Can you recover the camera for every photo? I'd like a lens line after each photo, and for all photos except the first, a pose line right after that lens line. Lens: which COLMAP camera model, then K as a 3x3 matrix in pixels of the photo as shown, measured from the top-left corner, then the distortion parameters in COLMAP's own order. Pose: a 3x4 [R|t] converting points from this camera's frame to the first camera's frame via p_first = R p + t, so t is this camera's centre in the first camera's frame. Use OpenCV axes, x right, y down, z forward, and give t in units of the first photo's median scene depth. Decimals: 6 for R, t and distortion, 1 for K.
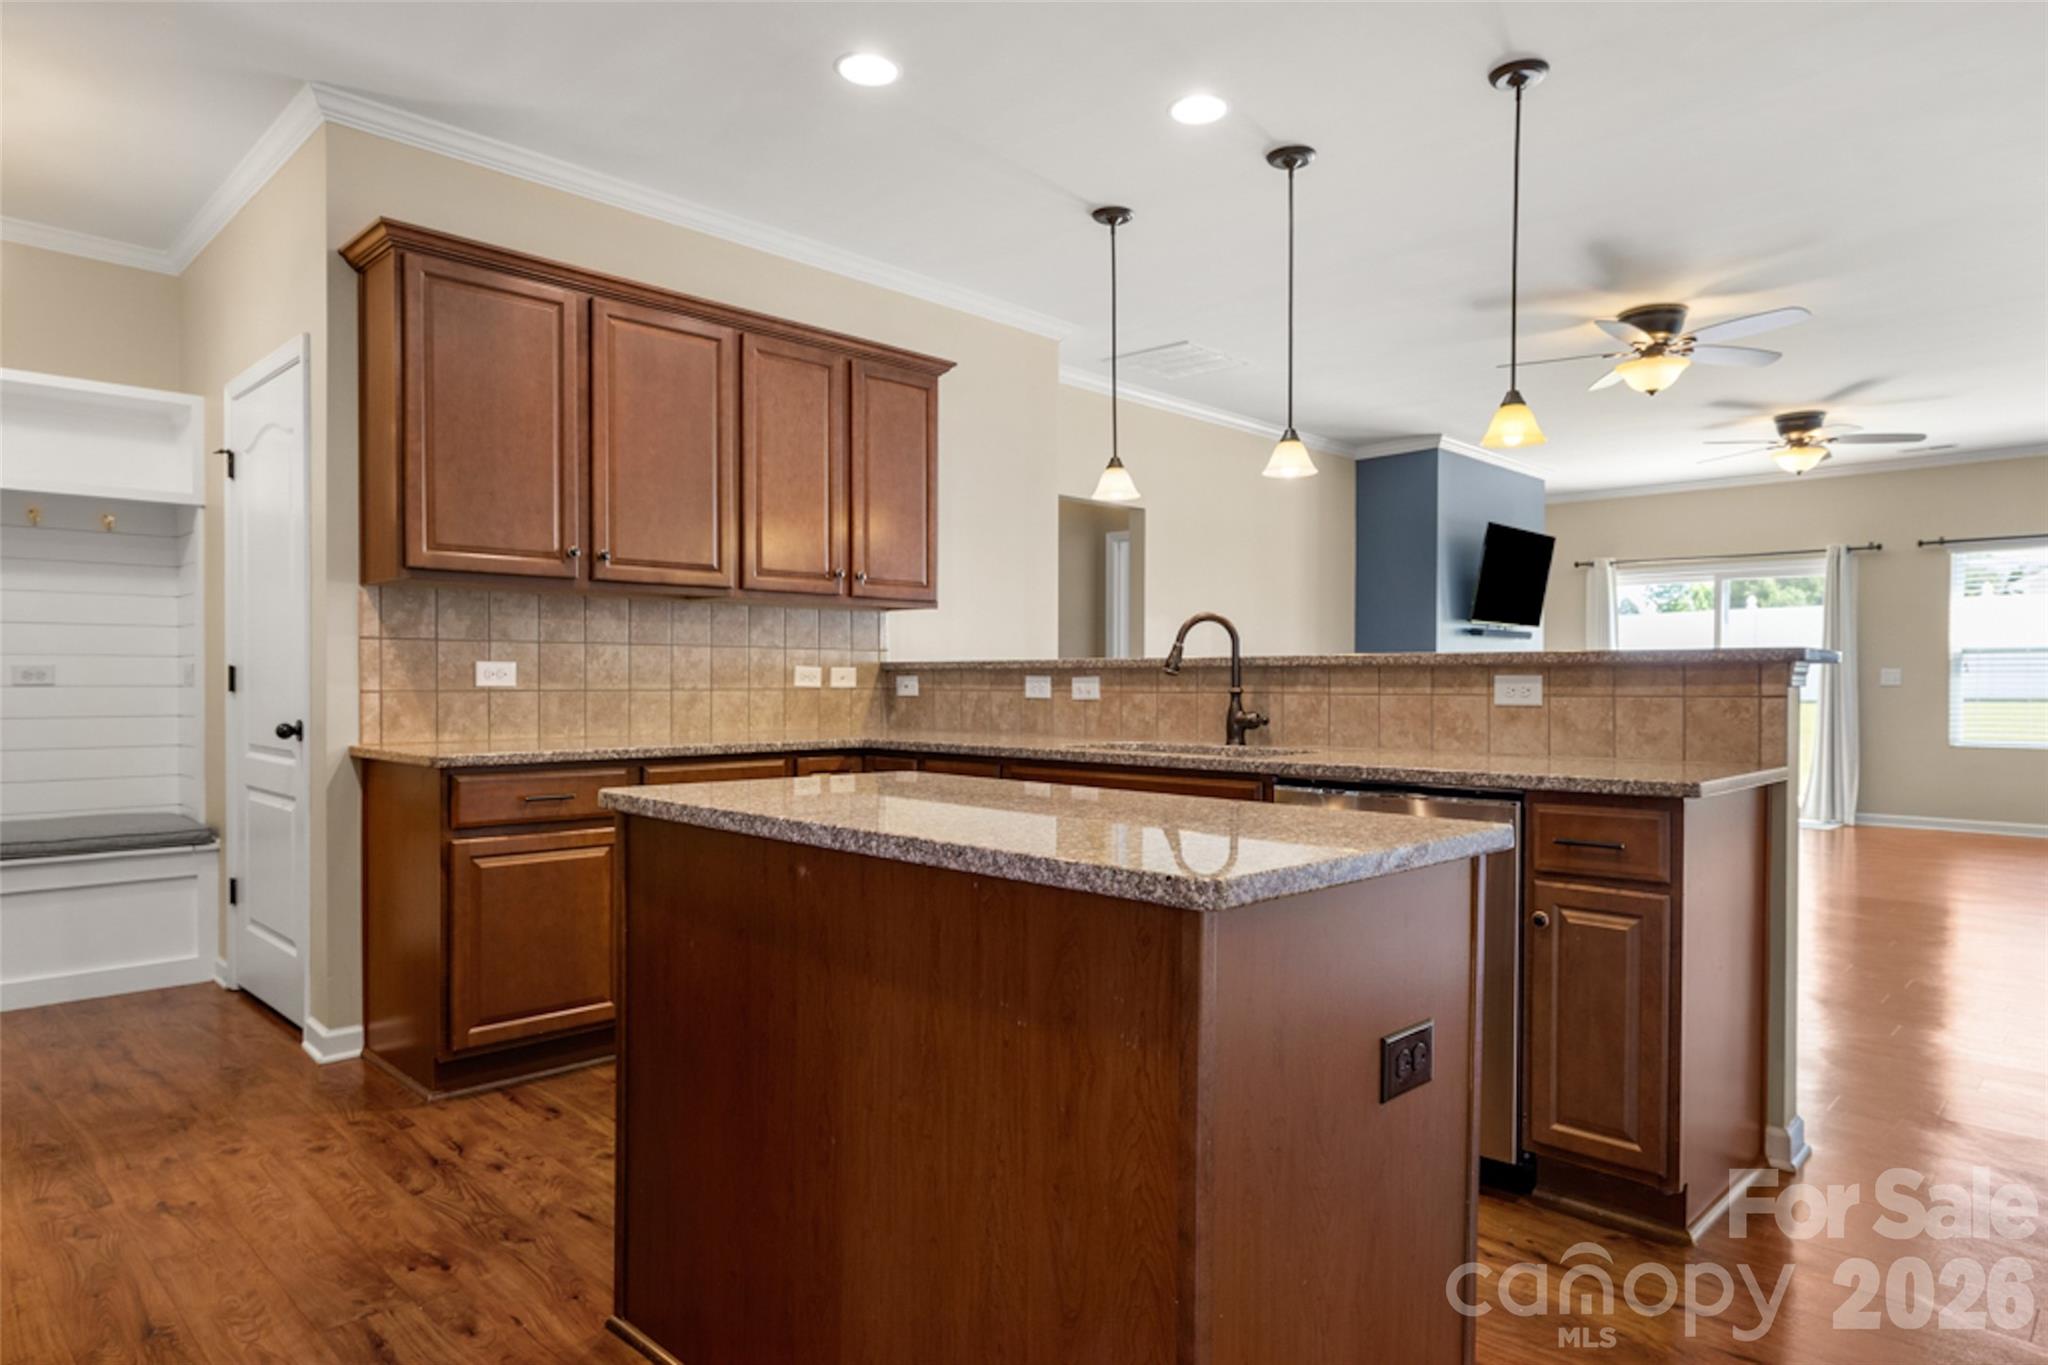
lens RADIAL K [[1210.0, 0, 1037.5], [0, 1210.0, 698.0], [0, 0, 1]] dist [-0.005769, -0.000791]
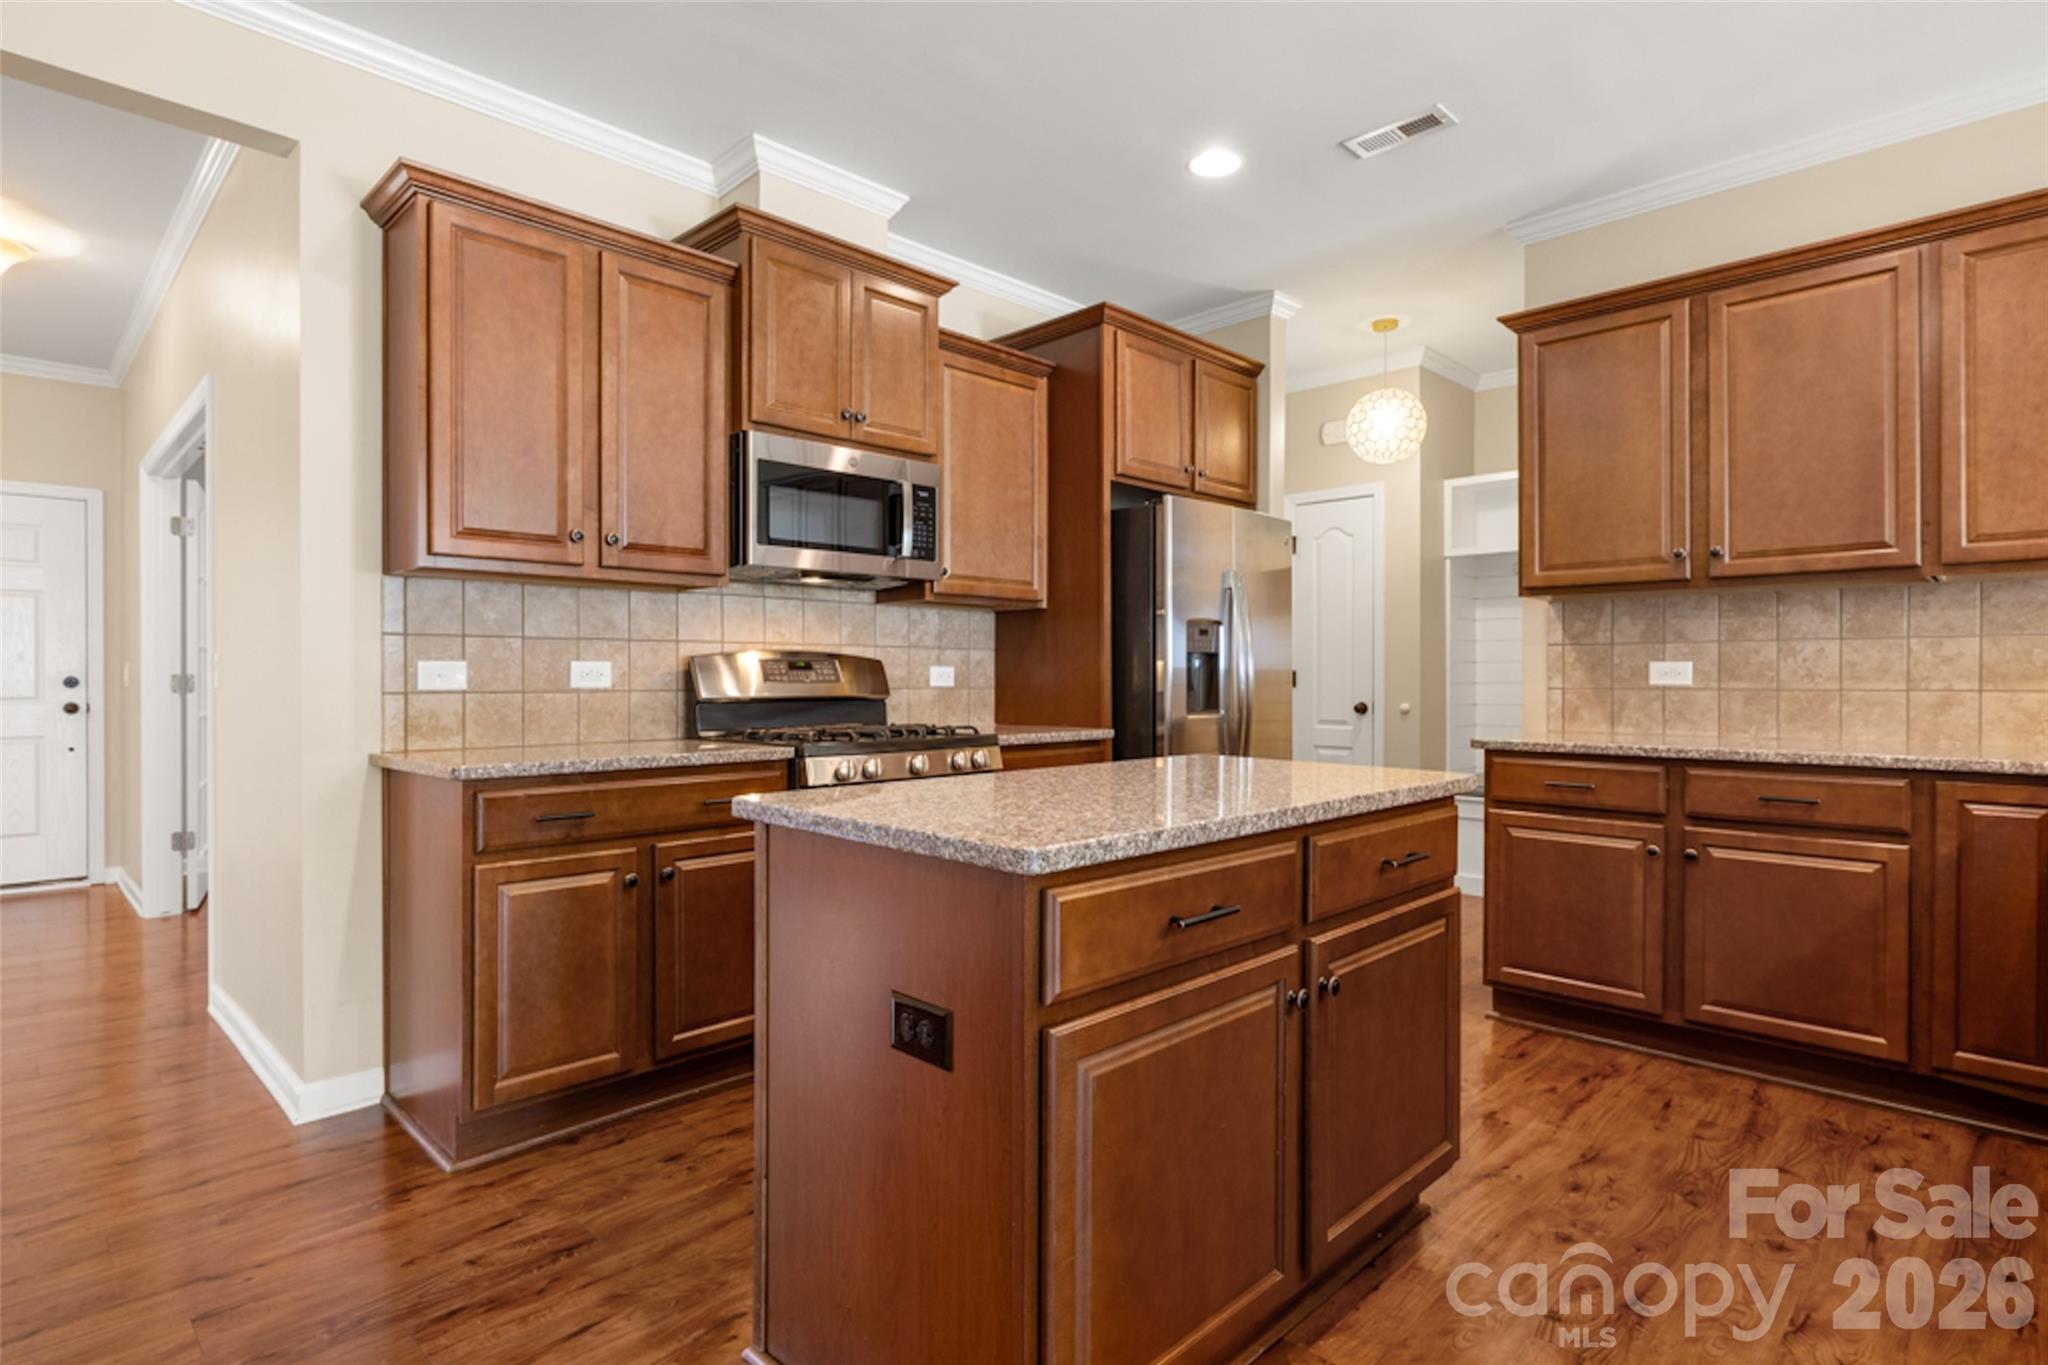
lens RADIAL K [[1061.9, 0, 1014.6], [0, 1061.9, 677.3], [0, 0, 1]] dist [0.000779, -0.000441]
pose [[-0.015433, -0.002366, -0.999878, 0.501841], [-0.013925, 0.999901, -0.002152, -0.006143], [0.999784, 0.013890, -0.015465, 0.434223]]
